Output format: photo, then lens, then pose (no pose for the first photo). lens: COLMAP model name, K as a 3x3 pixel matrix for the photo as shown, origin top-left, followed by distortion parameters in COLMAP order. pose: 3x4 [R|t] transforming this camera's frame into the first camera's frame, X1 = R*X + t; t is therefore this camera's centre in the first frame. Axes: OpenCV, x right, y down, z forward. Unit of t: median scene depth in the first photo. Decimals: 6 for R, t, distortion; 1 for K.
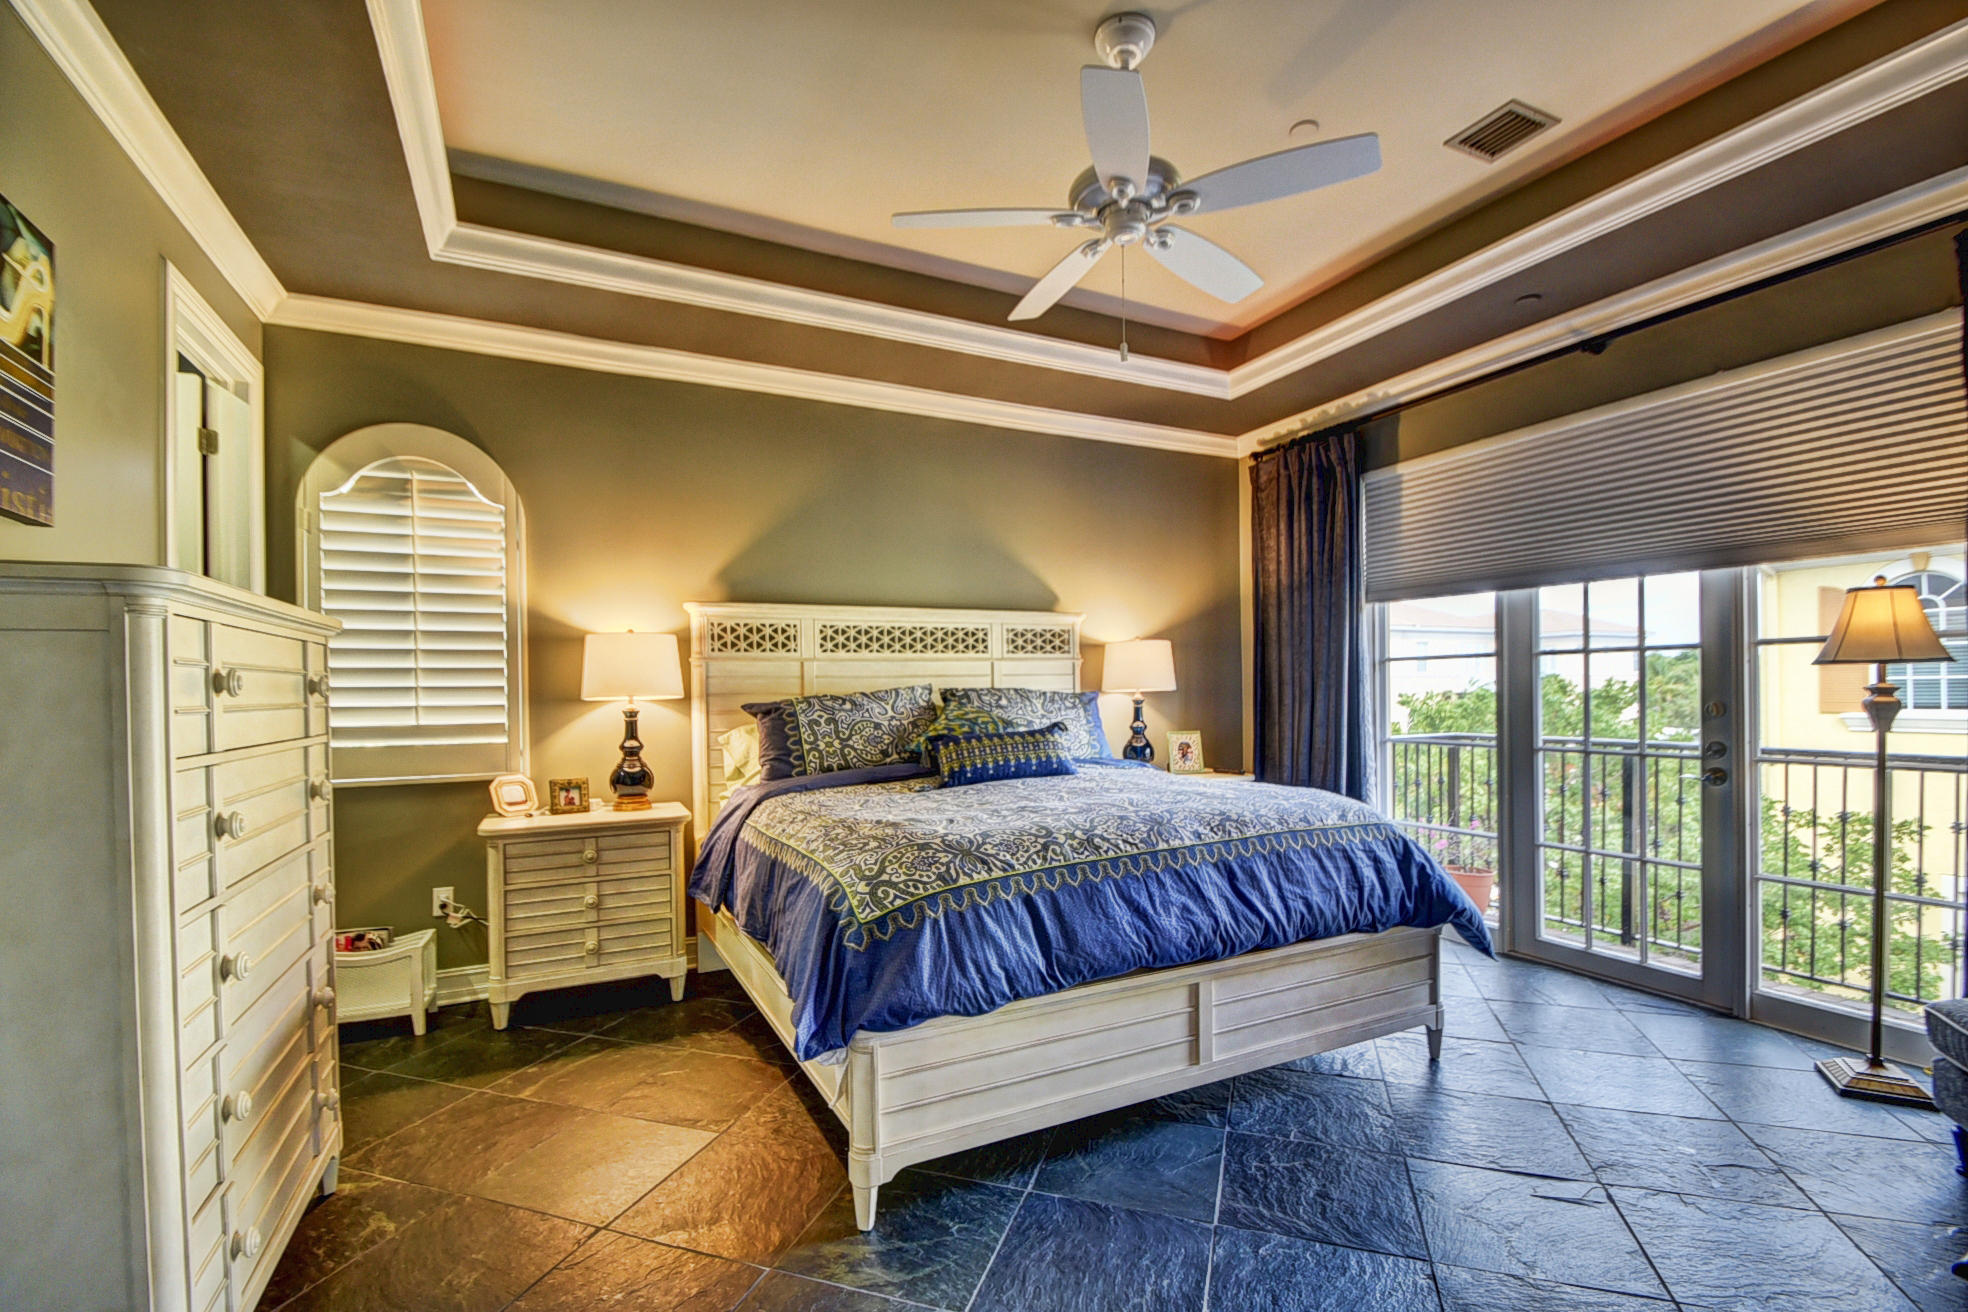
lens RADIAL K [[862.7, 0, 988.0], [0, 862.7, 694.1], [0, 0, 1]] dist [0.003322, -0.010866]
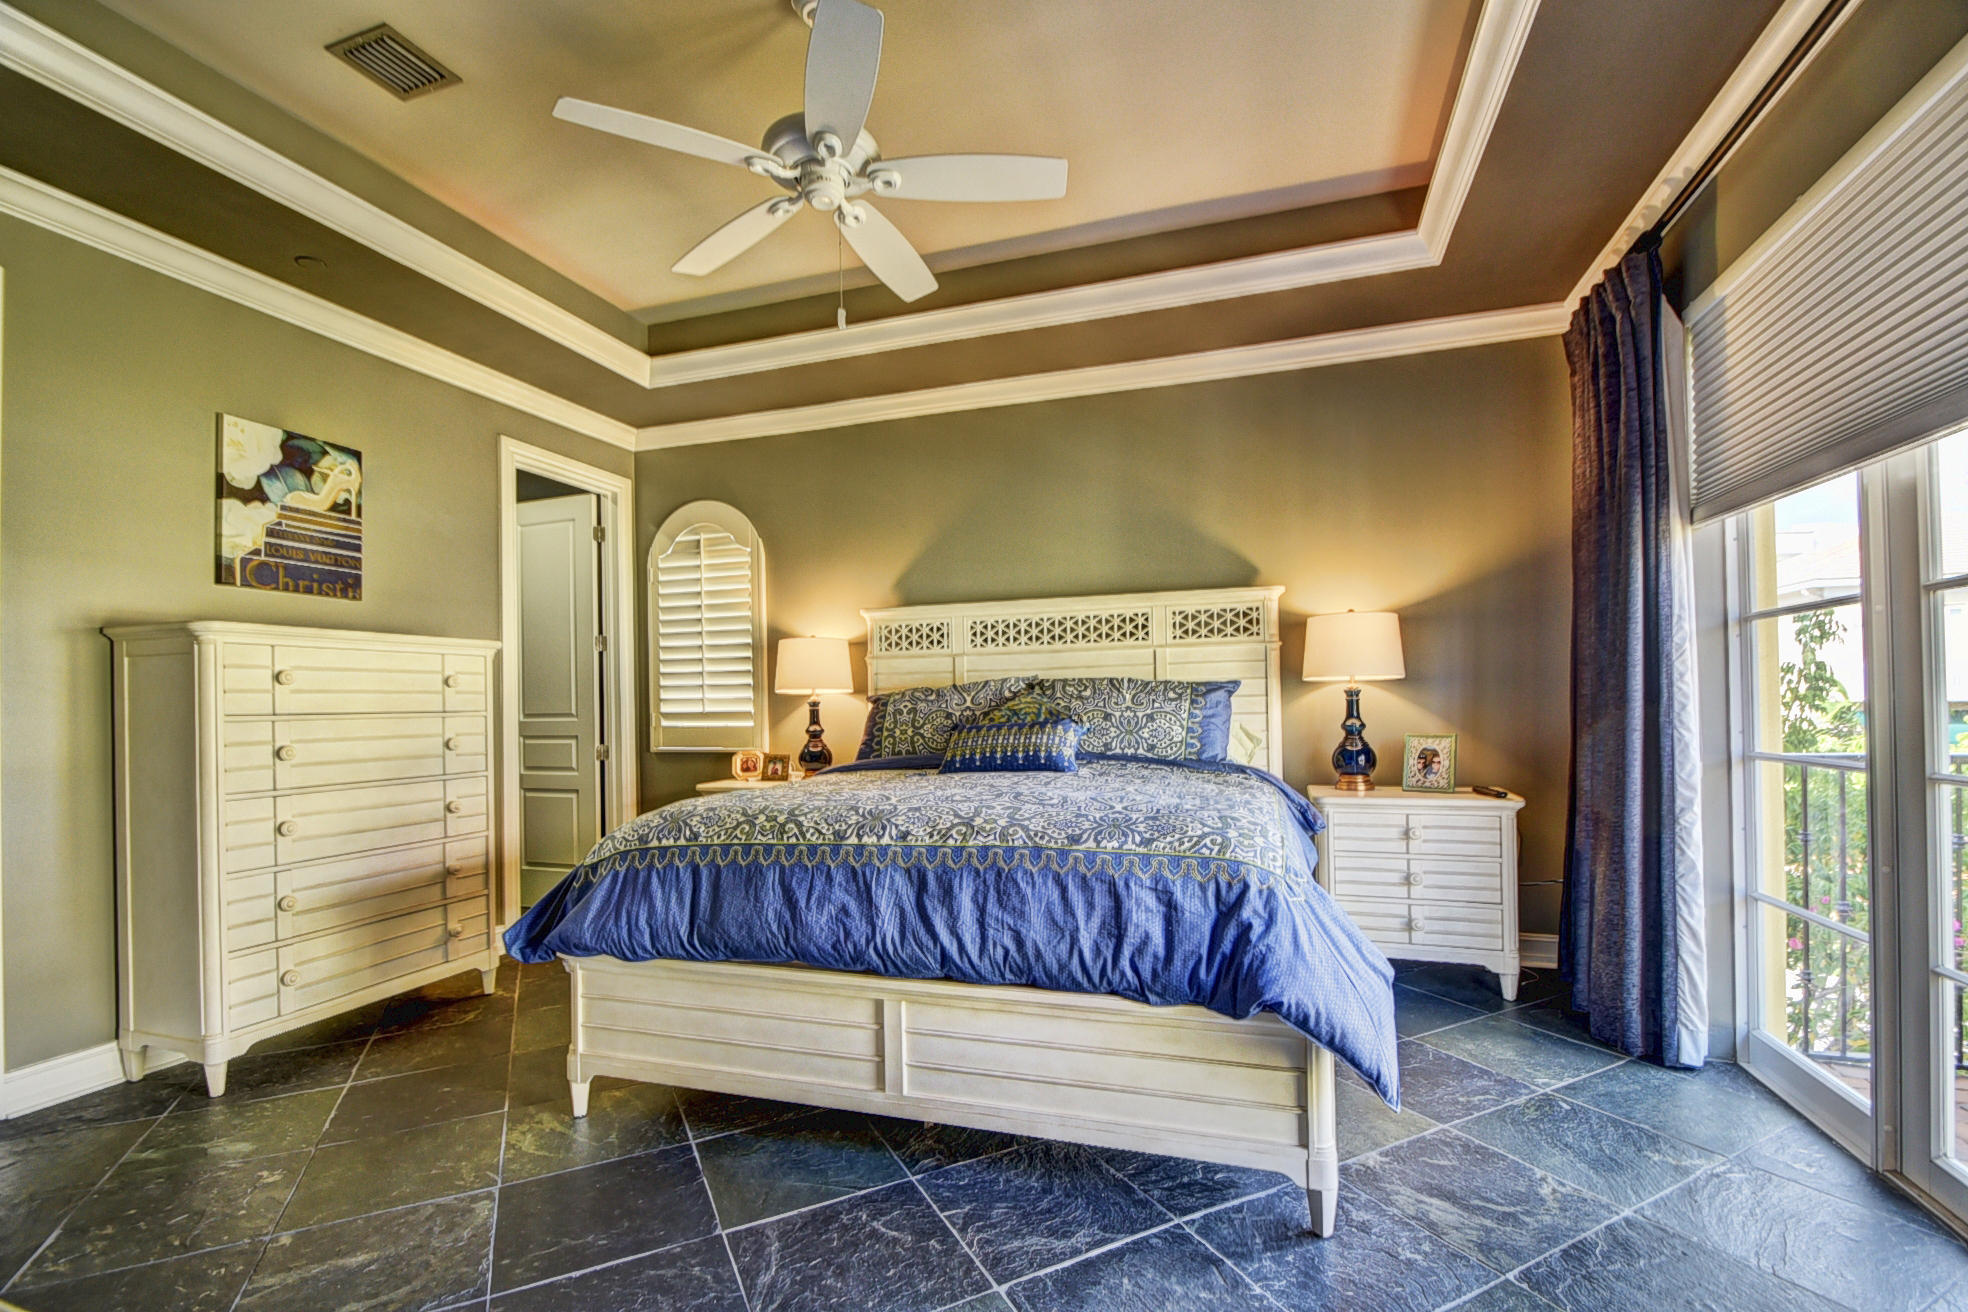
lens RADIAL K [[862.7, 0, 988.0], [0, 862.7, 694.1], [0, 0, 1]] dist [0.003322, -0.010866]
pose [[0.717775, -0.006878, -0.696242, 0.680943], [0.004046, 0.999976, -0.005708, 0.018211], [0.696264, 0.001280, 0.717785, 0.313857]]
